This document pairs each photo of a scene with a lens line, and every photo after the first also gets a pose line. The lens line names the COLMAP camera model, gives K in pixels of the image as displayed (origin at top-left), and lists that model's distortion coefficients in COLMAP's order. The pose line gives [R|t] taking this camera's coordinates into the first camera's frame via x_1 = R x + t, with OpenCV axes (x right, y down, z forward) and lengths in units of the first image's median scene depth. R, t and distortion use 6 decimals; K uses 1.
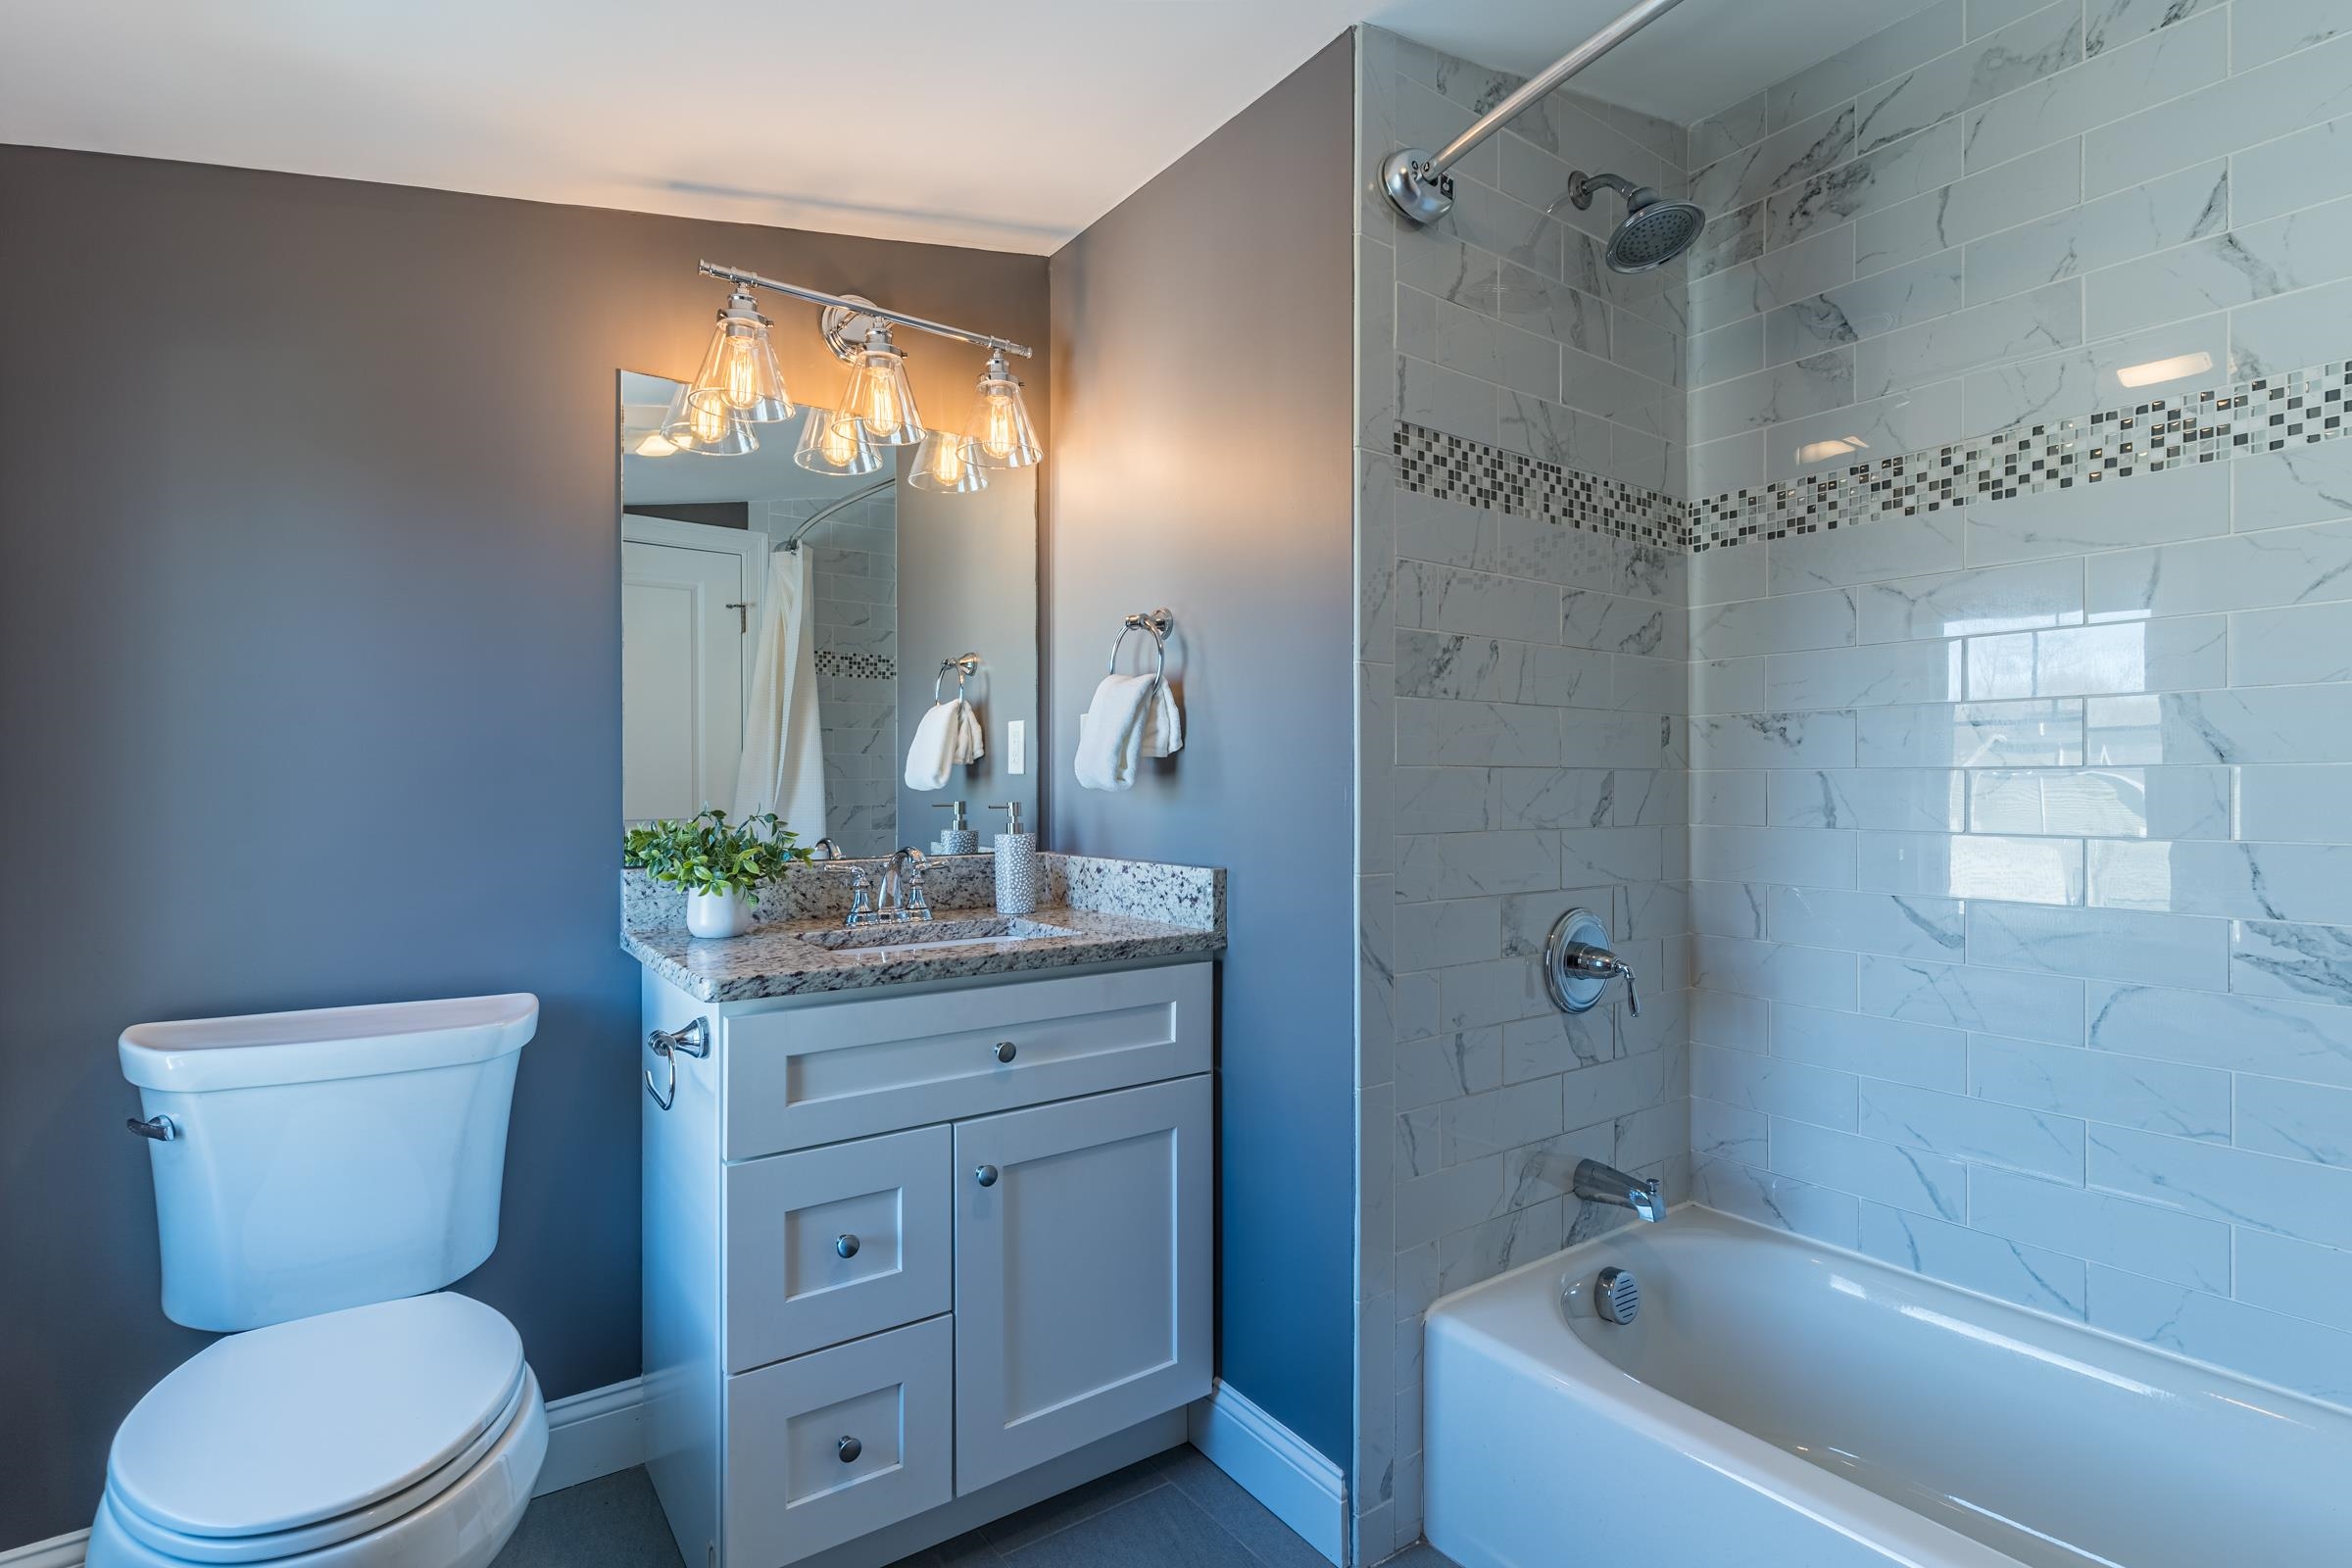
lens RADIAL K [[1124.8, 0, 1173.1], [0, 1124.8, 790.0], [0, 0, 1]] dist [-0.001575, 0.001762]
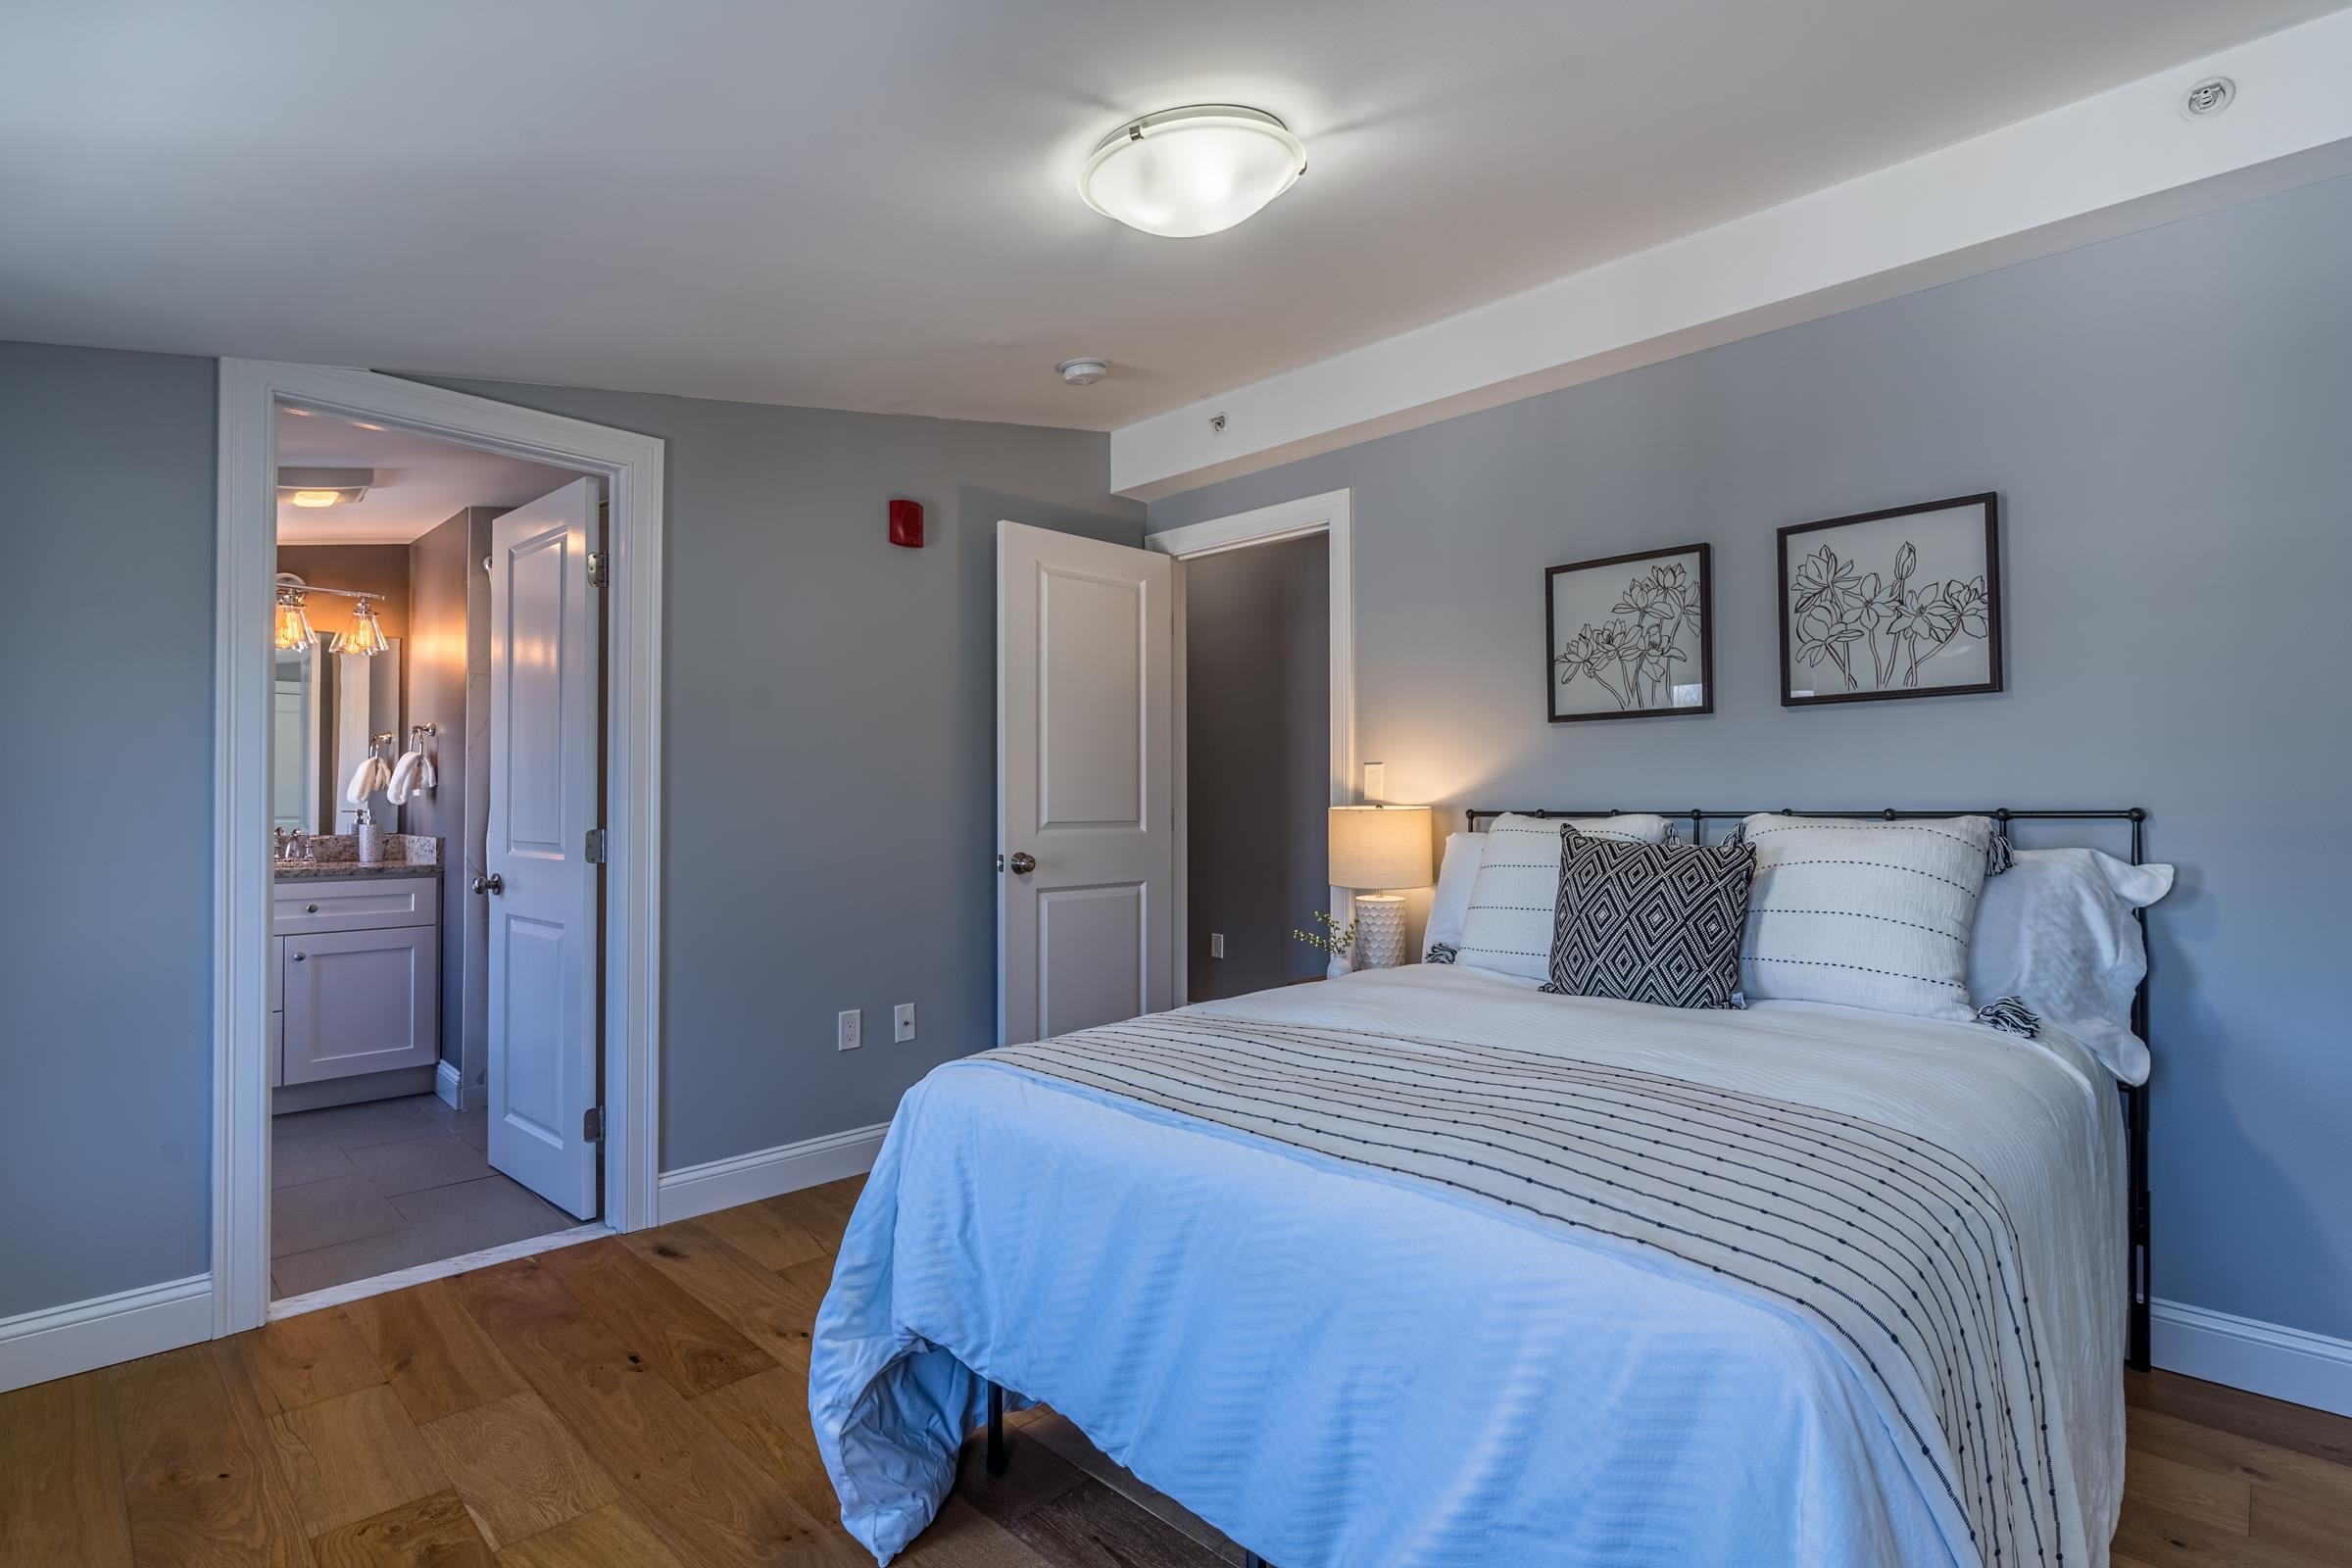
lens RADIAL K [[1124.8, 0, 1180.0], [0, 1124.8, 781.5], [0, 0, 1]] dist [-0.001575, 0.001762]
pose [[0.986074, -0.001489, 0.166302, 1.189932], [0.003845, 0.999897, -0.013846, -0.009017], [-0.166264, 0.014292, 0.985978, -1.593357]]
